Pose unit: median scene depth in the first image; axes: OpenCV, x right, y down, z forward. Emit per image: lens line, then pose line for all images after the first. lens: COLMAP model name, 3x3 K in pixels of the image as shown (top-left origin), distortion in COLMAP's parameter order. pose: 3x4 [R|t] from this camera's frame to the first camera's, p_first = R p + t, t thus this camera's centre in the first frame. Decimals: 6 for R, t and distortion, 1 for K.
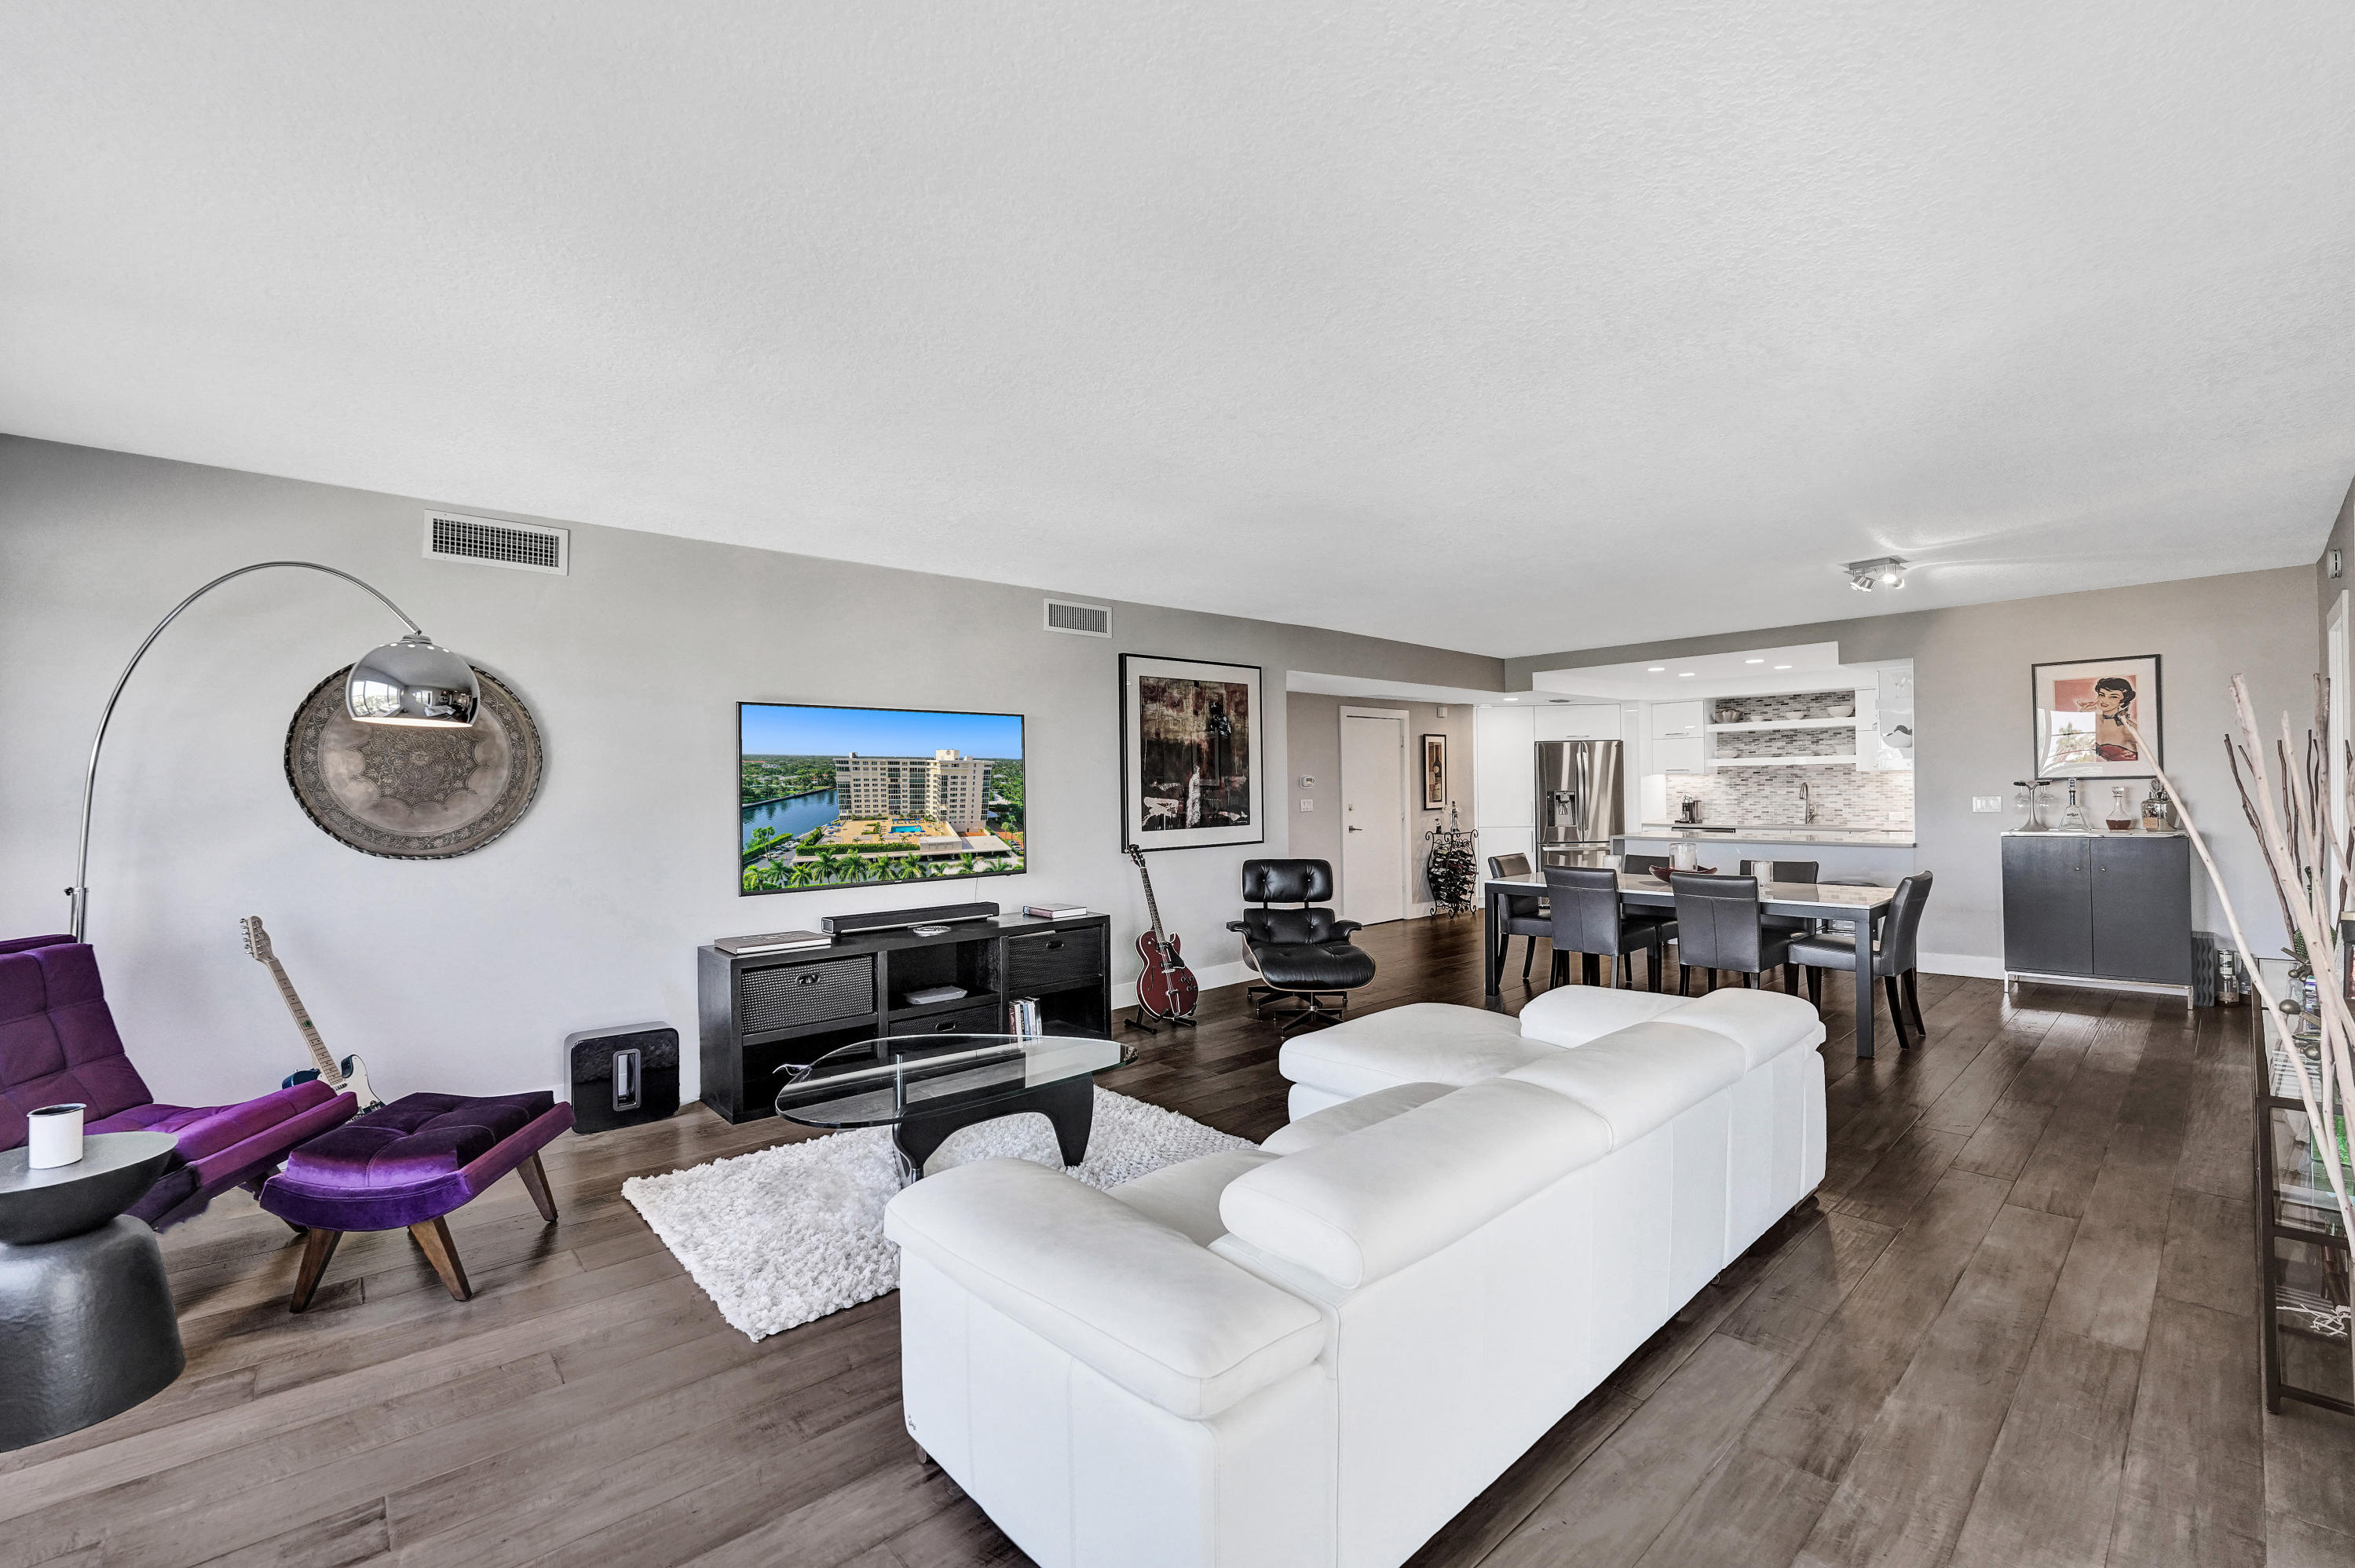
lens RADIAL K [[990.2, 0, 1186.3], [0, 990.2, 785.9], [0, 0, 1]] dist [-0.019203, 0.000657]
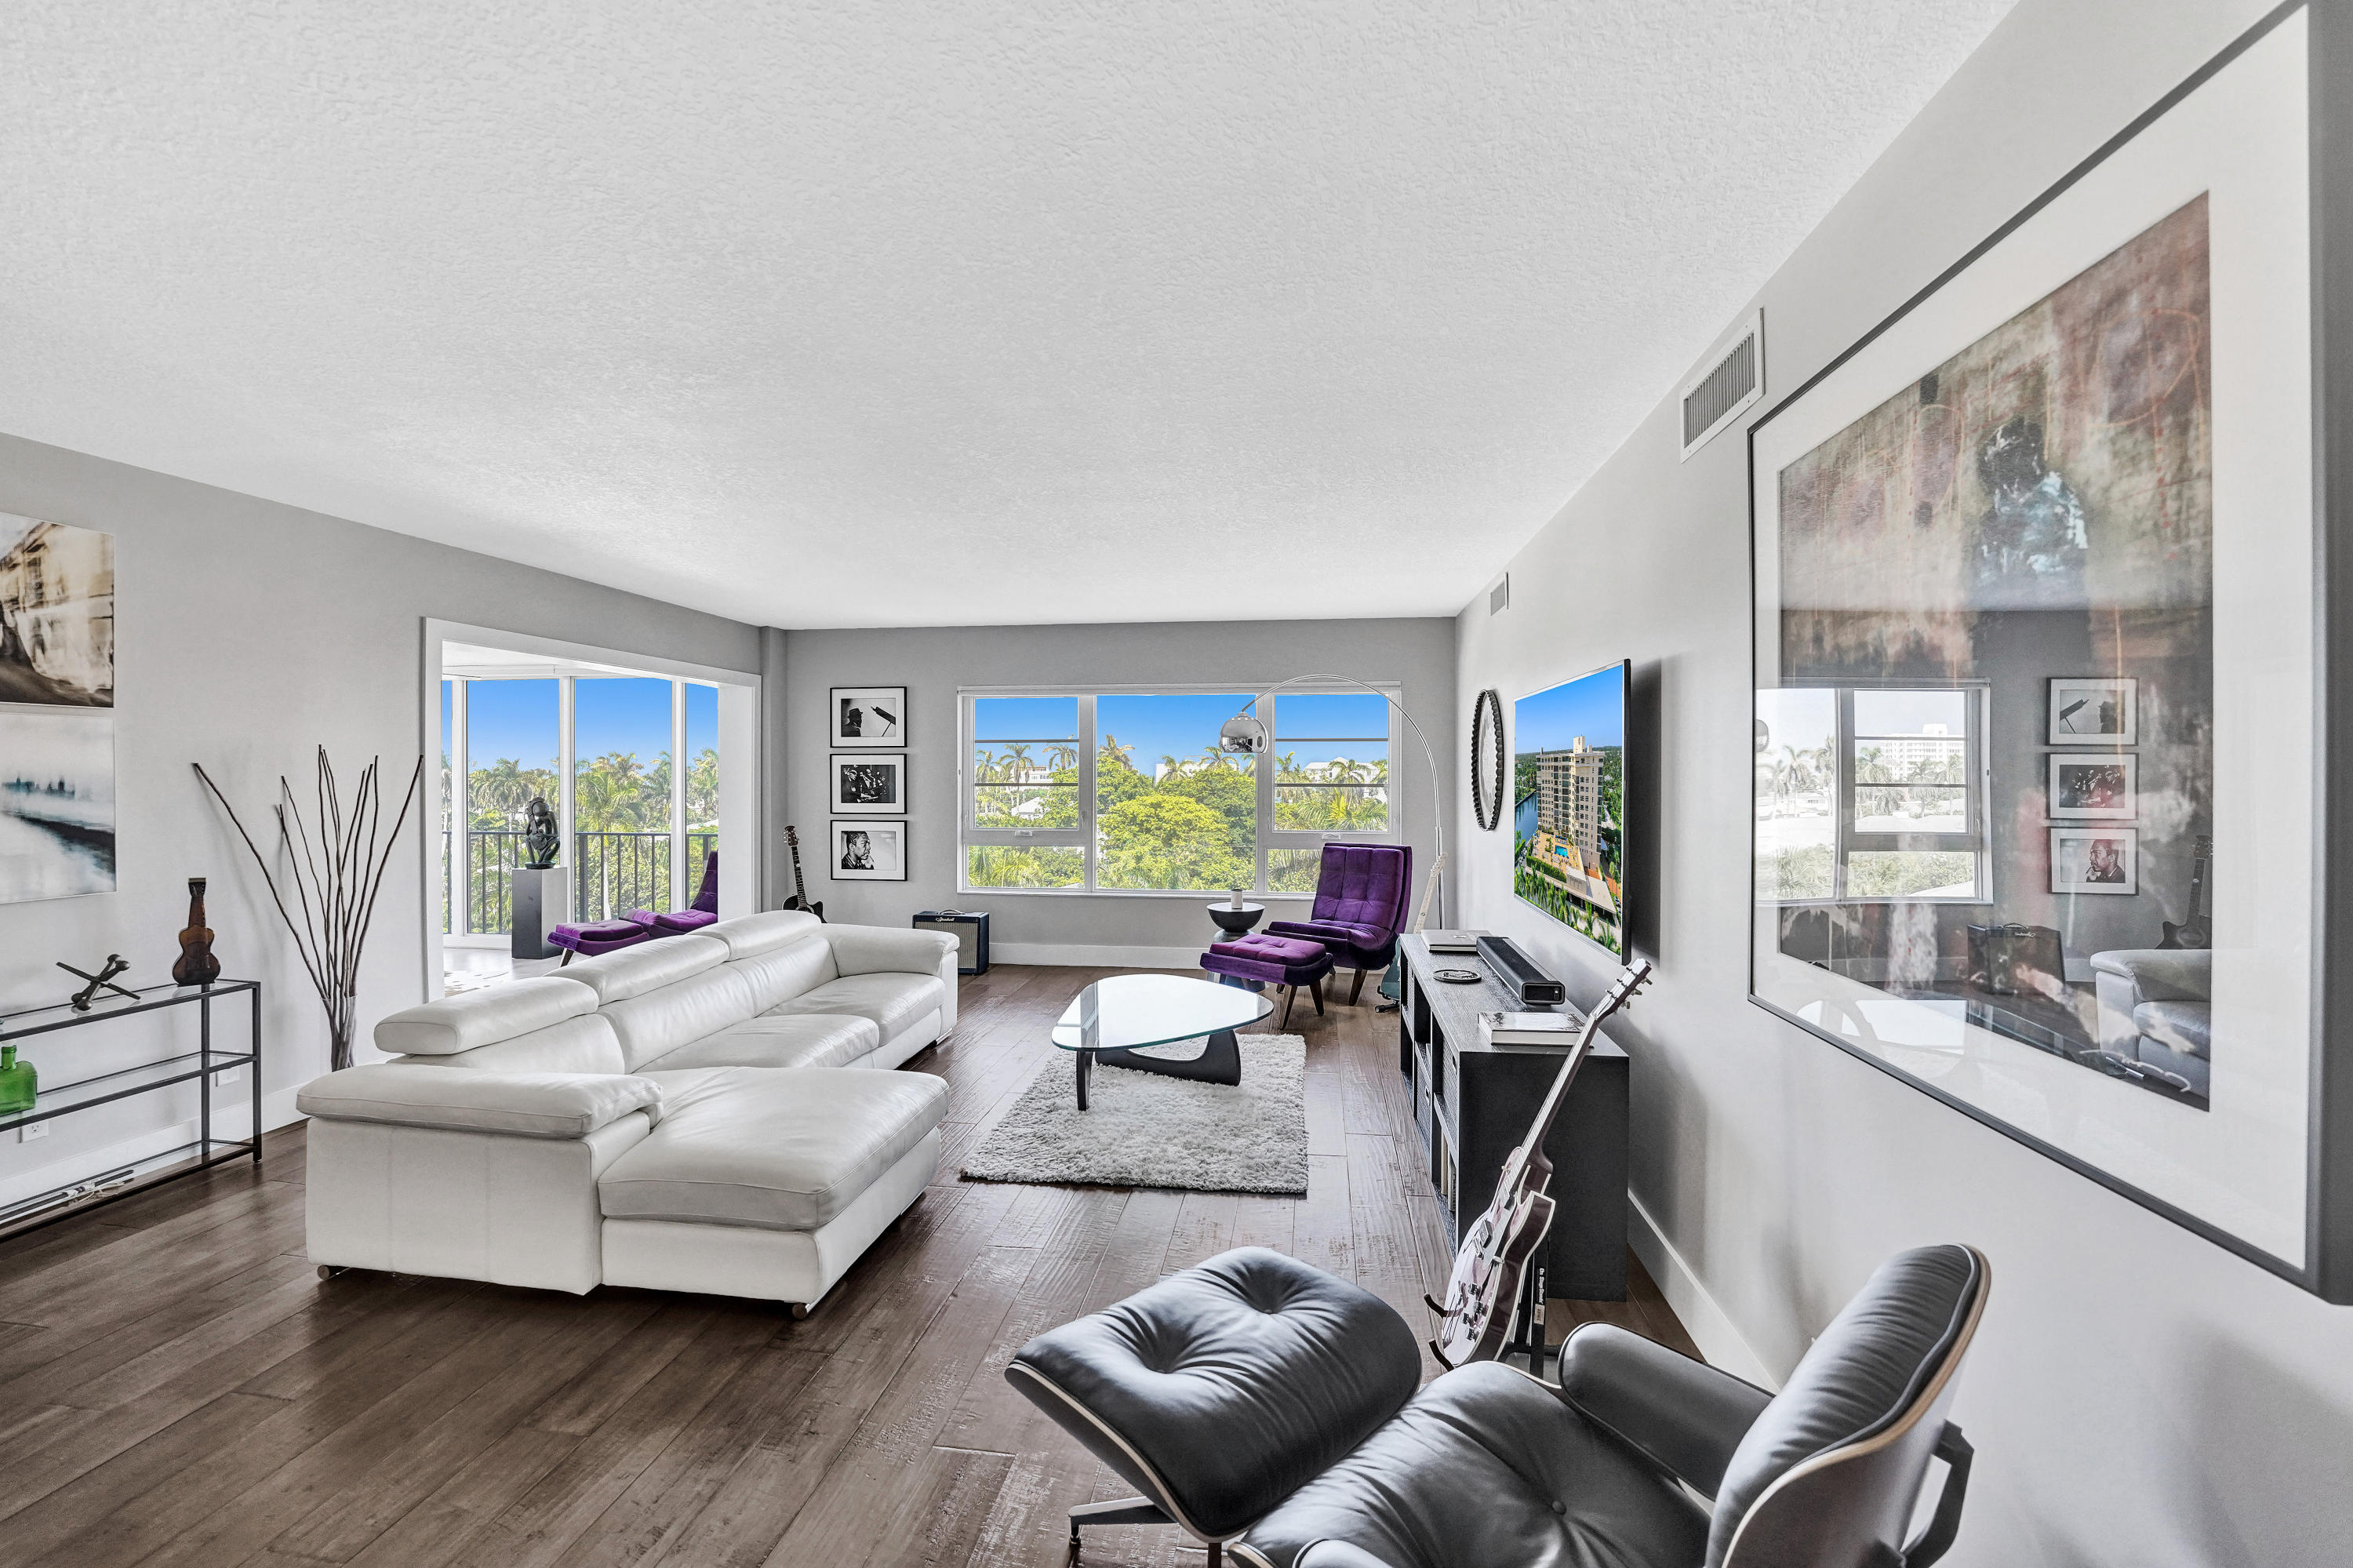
lens RADIAL K [[971.7, 0, 1164.2], [0, 971.7, 767.6], [0, 0, 1]] dist [-0.021806, 0.000060]
pose [[-0.771633, 0.009534, -0.635997, 0.344025], [0.011814, 0.999930, 0.000656, -0.019054], [0.635958, -0.007007, -0.771691, 1.251167]]
